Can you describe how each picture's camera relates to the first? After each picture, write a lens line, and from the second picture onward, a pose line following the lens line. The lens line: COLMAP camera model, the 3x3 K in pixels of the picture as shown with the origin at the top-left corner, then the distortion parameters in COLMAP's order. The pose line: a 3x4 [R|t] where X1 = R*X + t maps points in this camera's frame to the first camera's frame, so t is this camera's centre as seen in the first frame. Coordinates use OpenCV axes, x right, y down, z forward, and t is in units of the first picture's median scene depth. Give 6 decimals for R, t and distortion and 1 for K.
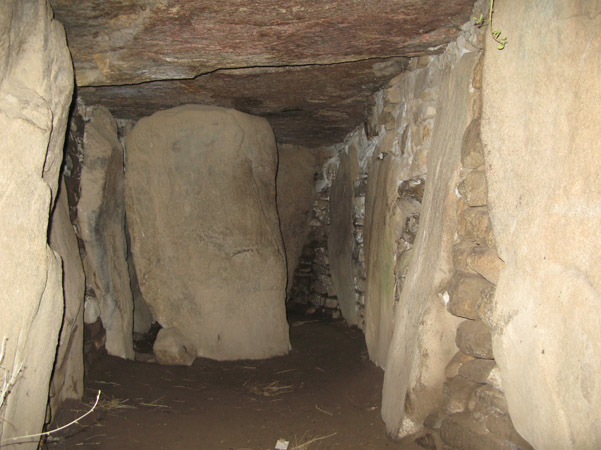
lens RADIAL K [[630.3, 0, 300.7], [0, 630.3, 225.3], [0, 0, 1]] dist [-0.127706, 0.000000]
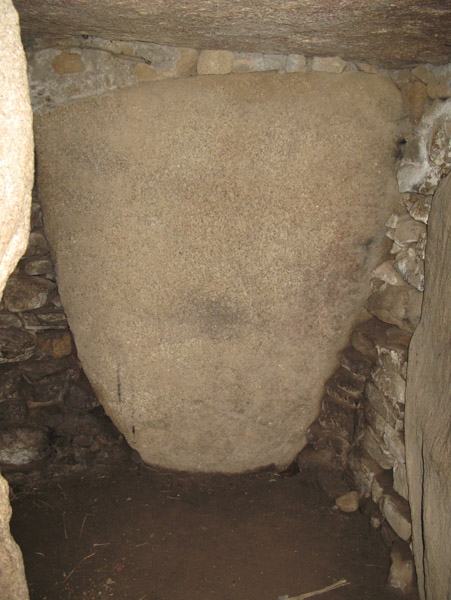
lens RADIAL K [[629.3, 0, 224.6], [0, 629.3, 300.0], [0, 0, 1]] dist [-0.127706, 0.000000]
pose [[0.951557, 0.101802, -0.290132, 0.041003], [-0.027256, 0.967812, 0.250196, -0.080736], [0.306264, -0.230167, 0.923702, 0.620807]]
